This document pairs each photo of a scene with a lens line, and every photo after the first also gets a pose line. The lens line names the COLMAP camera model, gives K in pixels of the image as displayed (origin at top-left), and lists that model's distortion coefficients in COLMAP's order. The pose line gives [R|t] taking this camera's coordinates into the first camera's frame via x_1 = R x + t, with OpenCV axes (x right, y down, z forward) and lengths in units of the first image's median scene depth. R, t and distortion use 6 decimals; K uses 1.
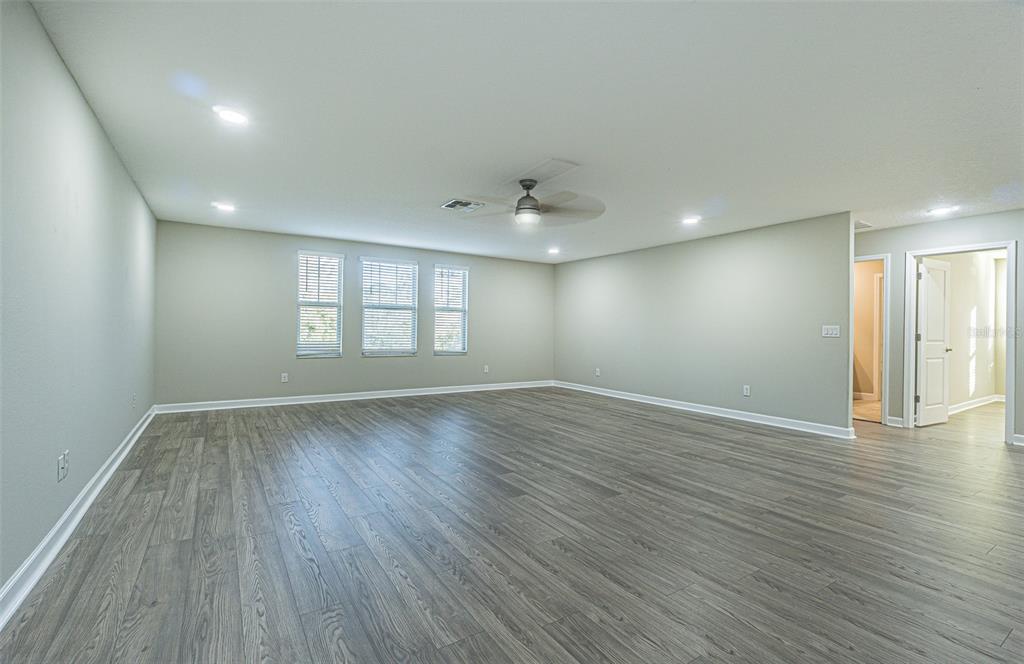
lens RADIAL K [[450.6, 0, 505.2], [0, 450.6, 330.2], [0, 0, 1]] dist [0.005048, 0.000069]
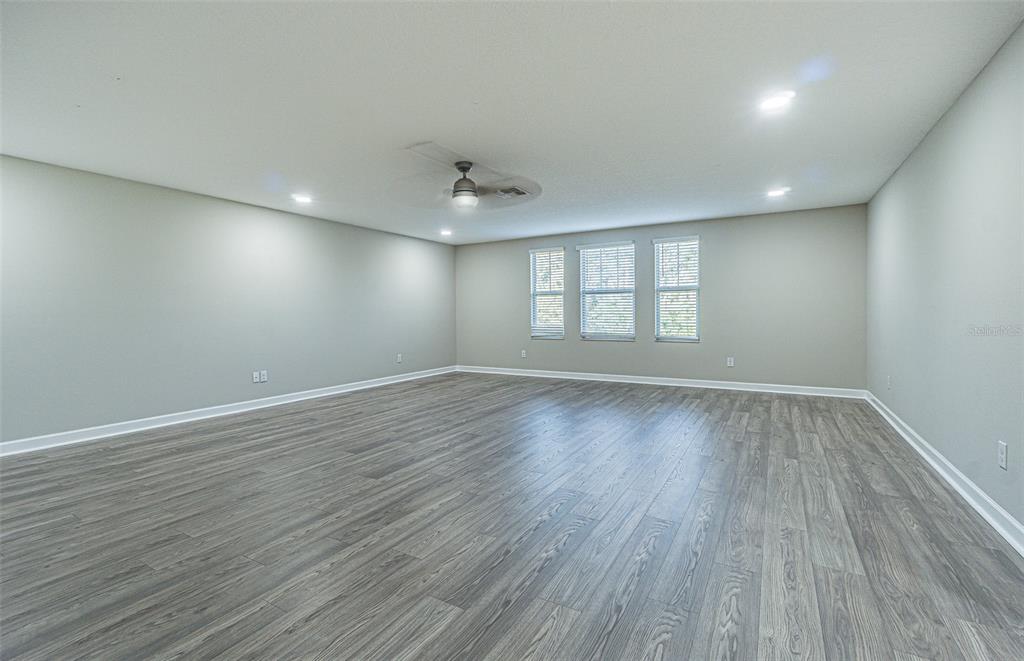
lens RADIAL K [[450.6, 0, 505.2], [0, 450.6, 328.7], [0, 0, 1]] dist [0.005048, 0.000069]
pose [[0.452595, 0.011935, -0.891636, 0.975553], [0.015490, 0.999654, 0.021244, 0.012672], [0.891582, -0.023426, 0.452254, 0.627100]]
